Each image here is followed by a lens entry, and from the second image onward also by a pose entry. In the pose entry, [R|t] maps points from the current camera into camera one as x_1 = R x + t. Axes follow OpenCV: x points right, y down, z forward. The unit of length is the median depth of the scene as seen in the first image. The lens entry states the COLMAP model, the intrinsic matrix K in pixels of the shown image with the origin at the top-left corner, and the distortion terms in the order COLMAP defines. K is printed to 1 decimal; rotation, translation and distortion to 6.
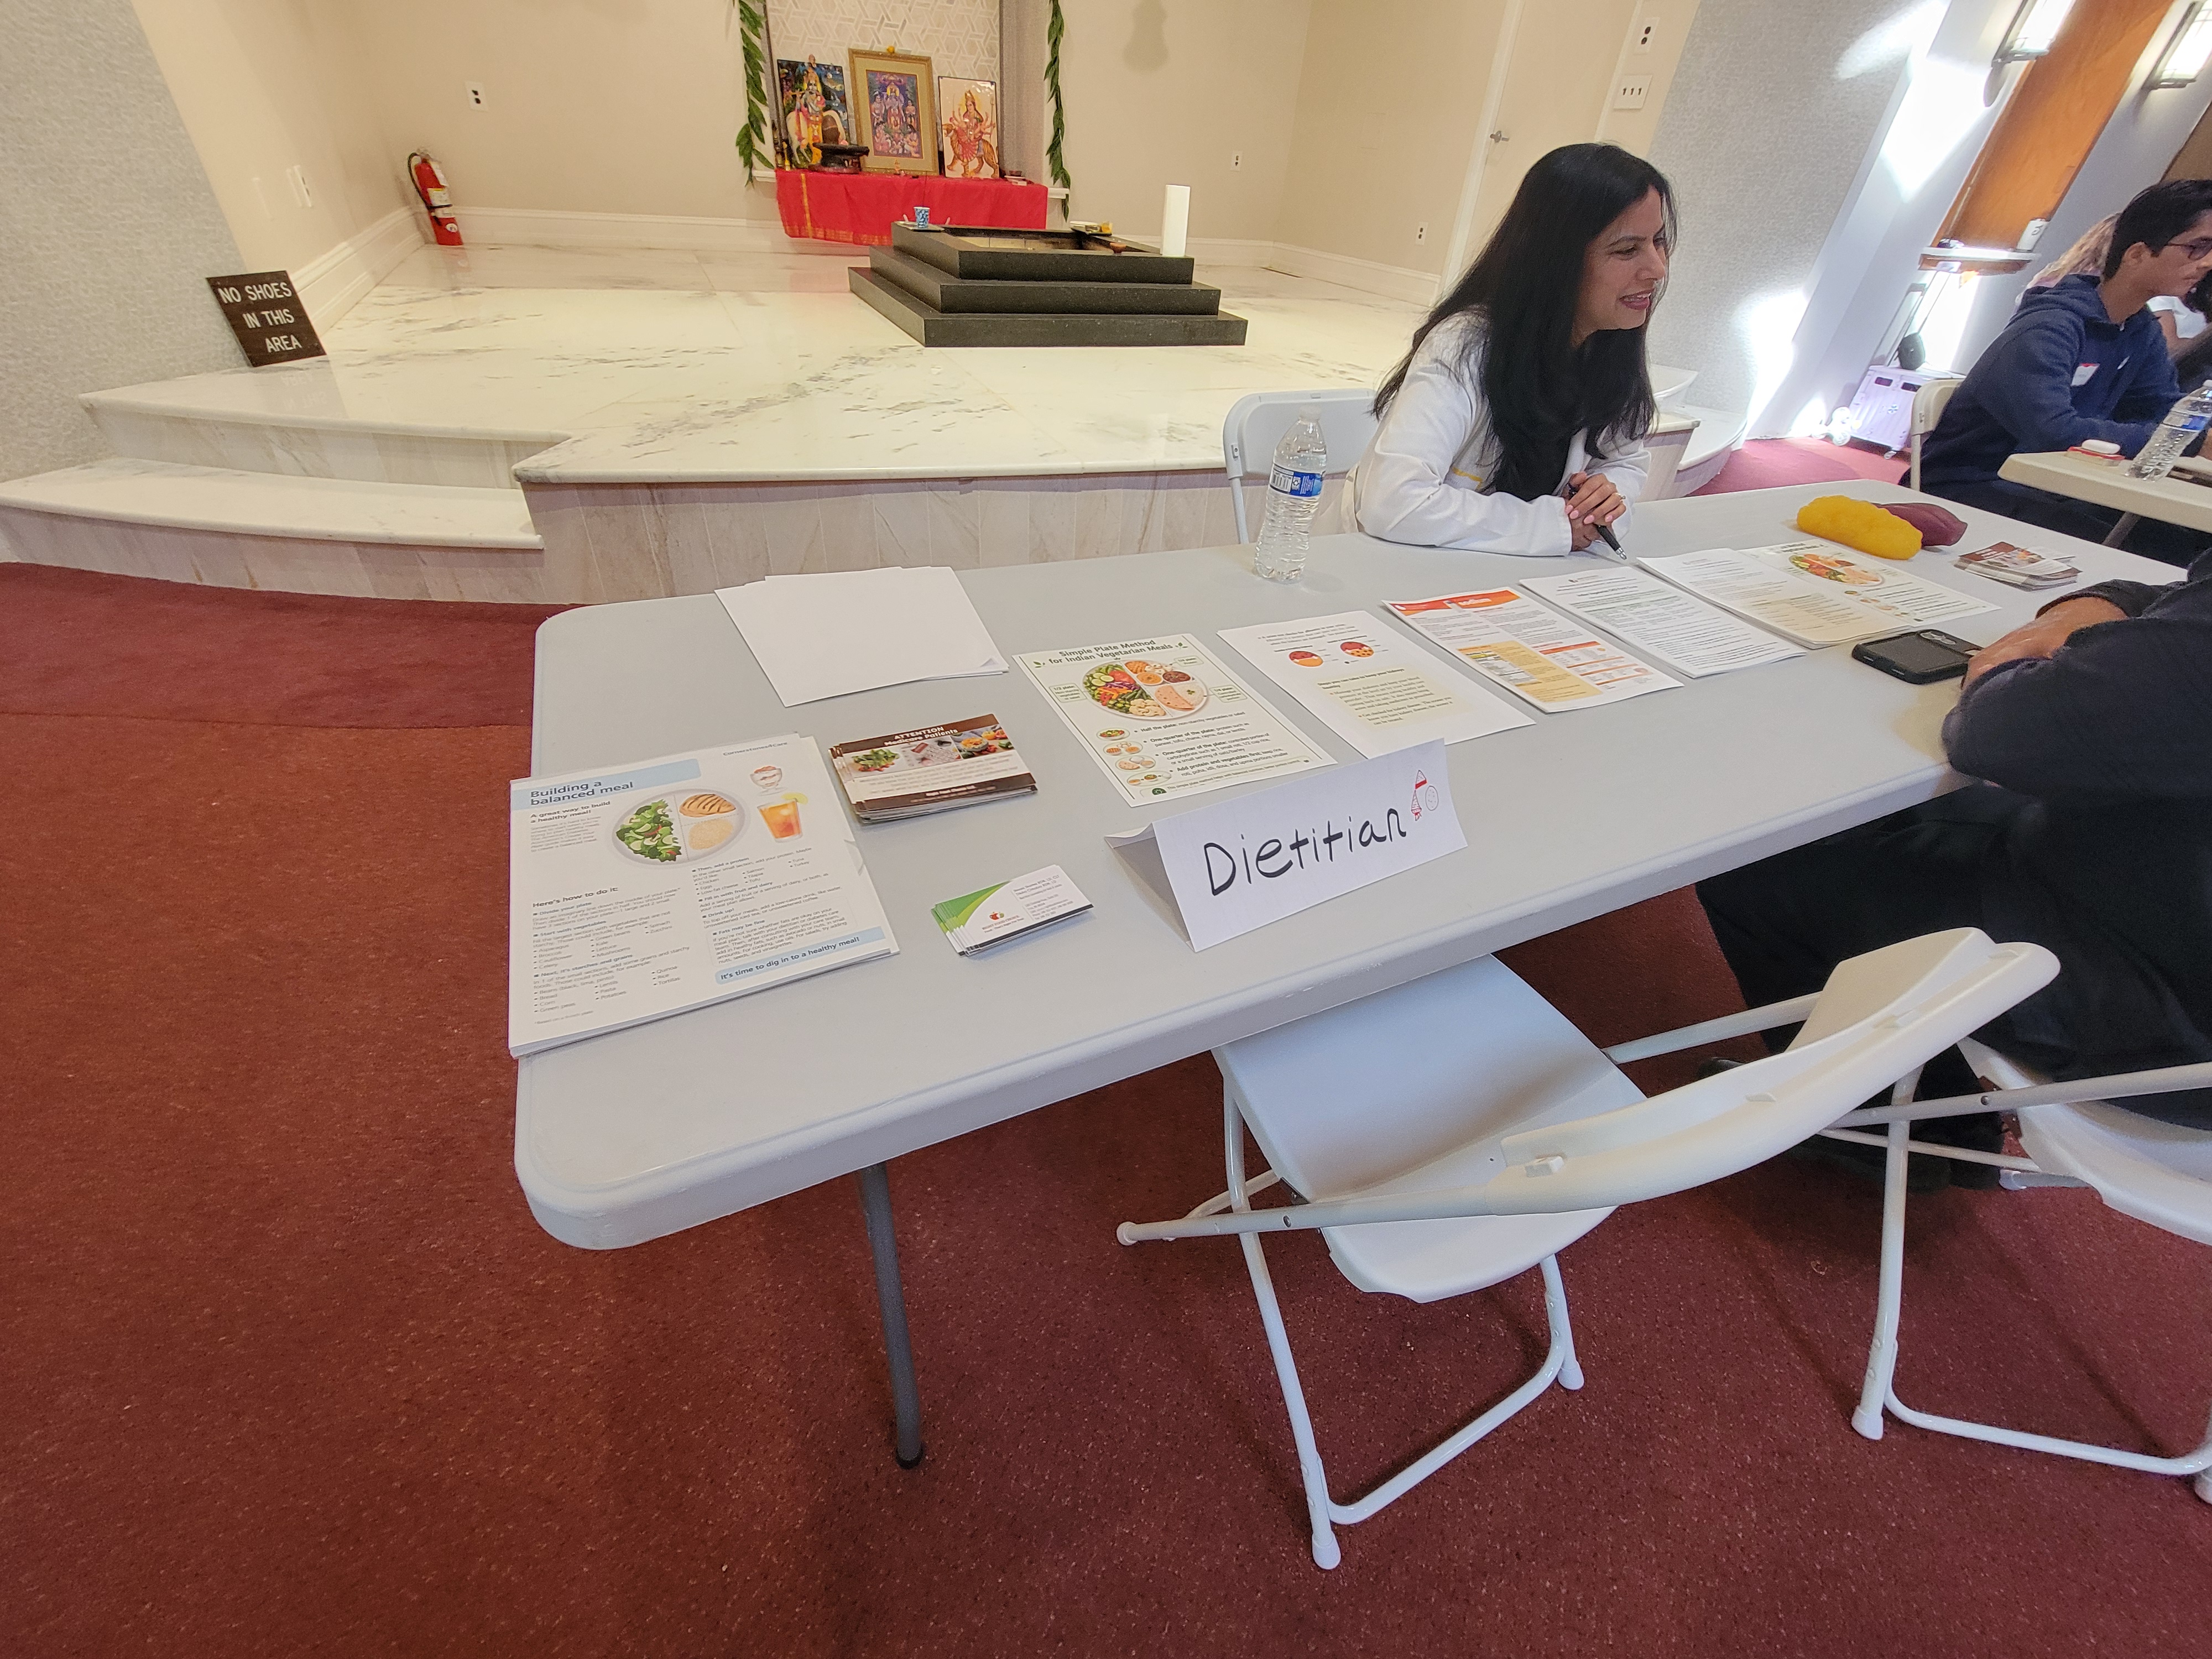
lens RADIAL K [[897.9, 0, 1106.0], [0, 897.9, 829.5], [0, 0, 1]] dist [-0.000255, 0.000486]
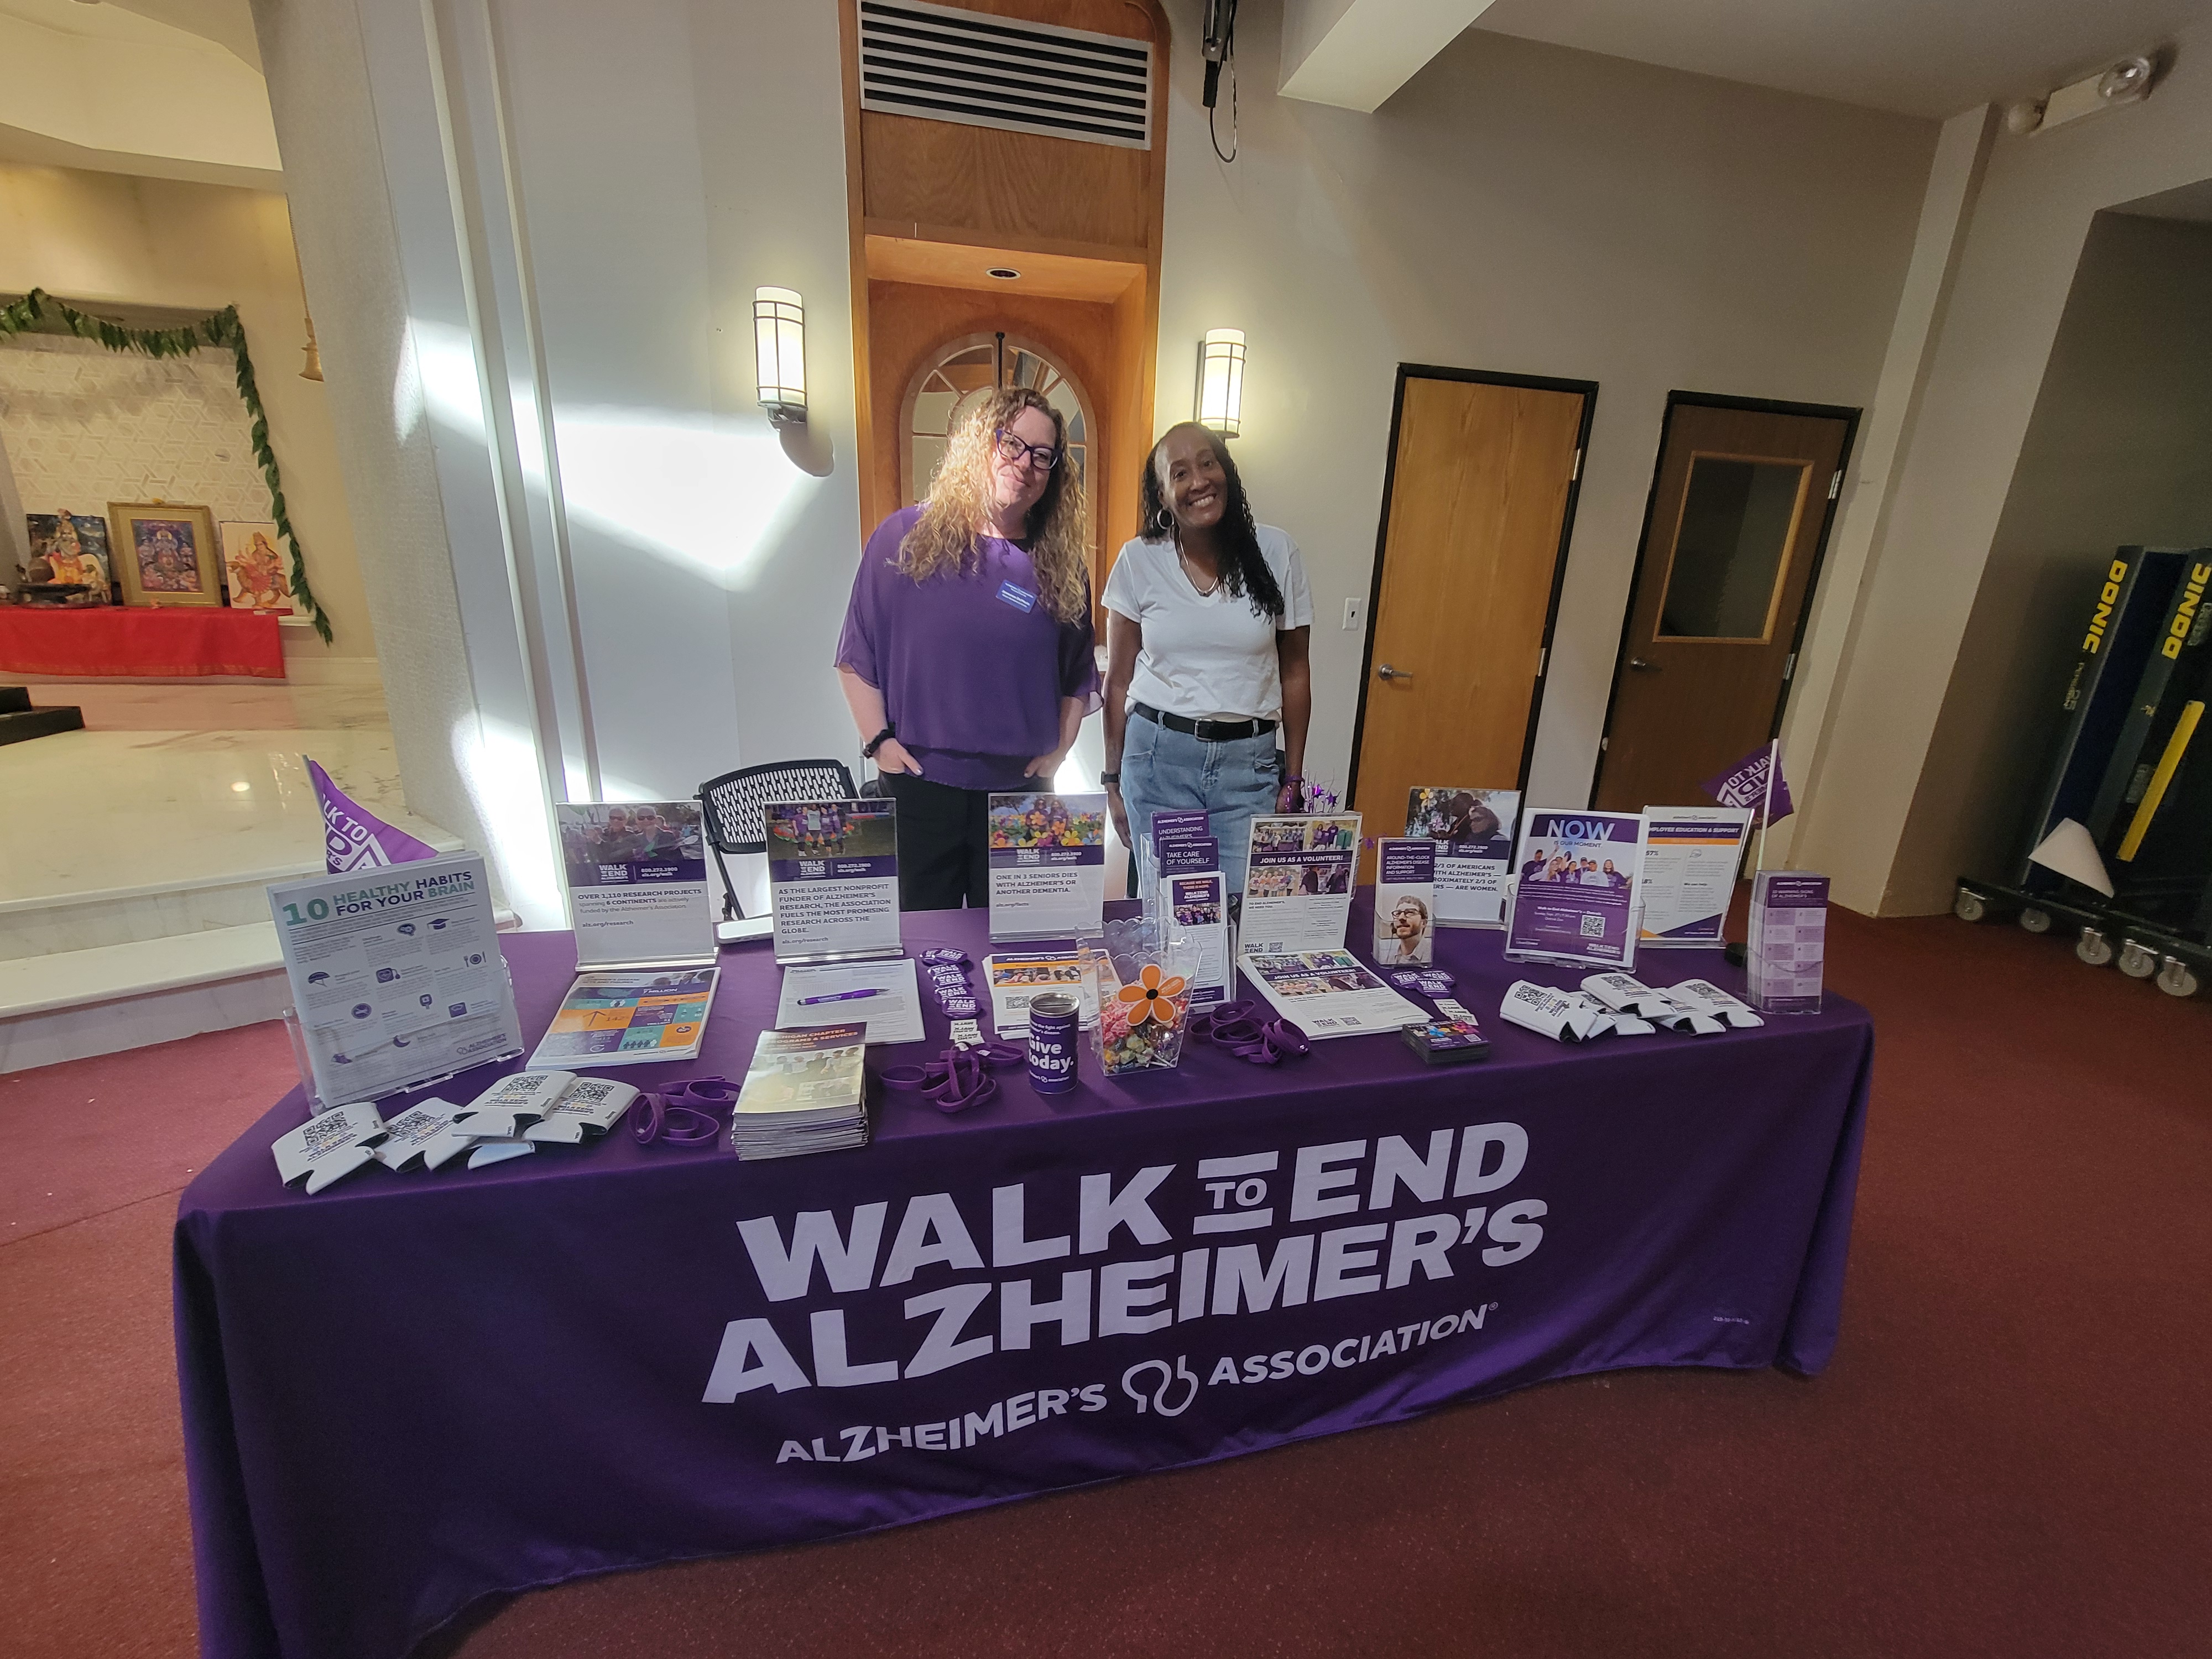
lens RADIAL K [[911.8, 0, 1117.6], [0, 911.8, 835.1], [0, 0, 1]] dist [0.003780, -0.000050]
pose [[0.981535, 0.017537, -0.190475, 0.984159], [-0.087085, 0.927570, -0.363360, -0.259130], [0.170306, 0.373238, 0.911970, 0.403460]]
